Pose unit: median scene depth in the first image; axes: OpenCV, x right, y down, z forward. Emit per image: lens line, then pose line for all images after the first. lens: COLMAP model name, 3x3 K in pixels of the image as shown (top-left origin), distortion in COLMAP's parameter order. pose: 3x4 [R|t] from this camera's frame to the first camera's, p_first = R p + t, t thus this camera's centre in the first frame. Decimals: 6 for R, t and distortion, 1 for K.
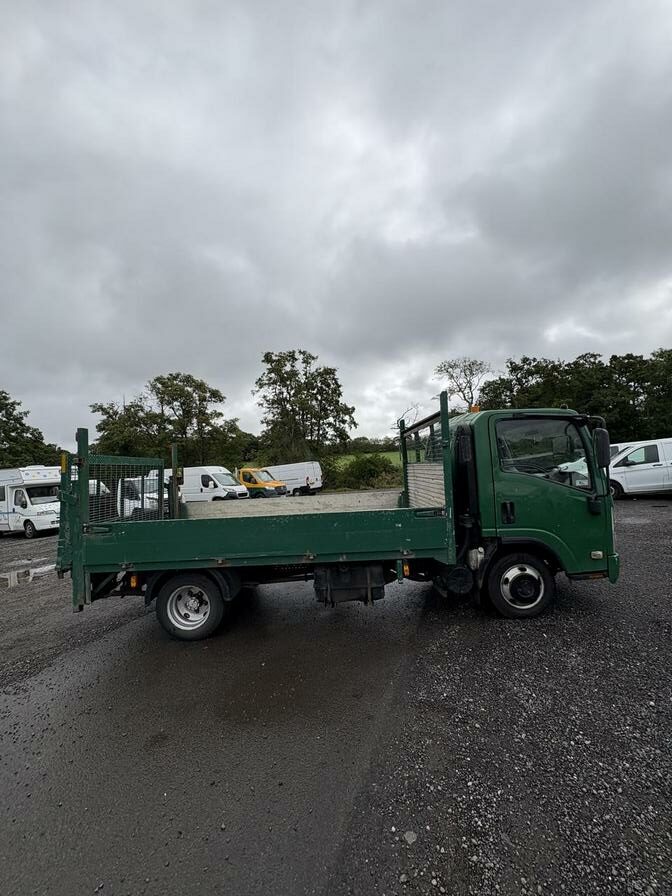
lens RADIAL K [[356.9, 0, 334.6], [0, 356.9, 449.3], [0, 0, 1]] dist [-0.001219, 0.000135]
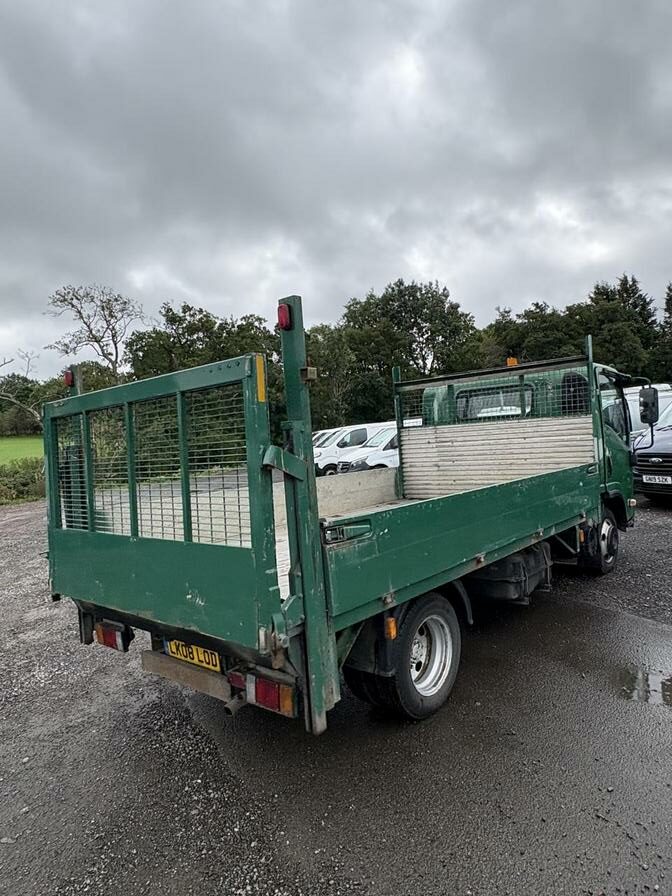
lens RADIAL K [[574.9, 0, 338.0], [0, 574.9, 443.6], [0, 0, 1]] dist [0.004796, -0.000245]
pose [[0.648518, 0.000900, 0.761198, -0.125707], [-0.000123, 0.999999, -0.001077, 0.012060], [-0.761199, 0.000604, 0.648518, 0.056363]]
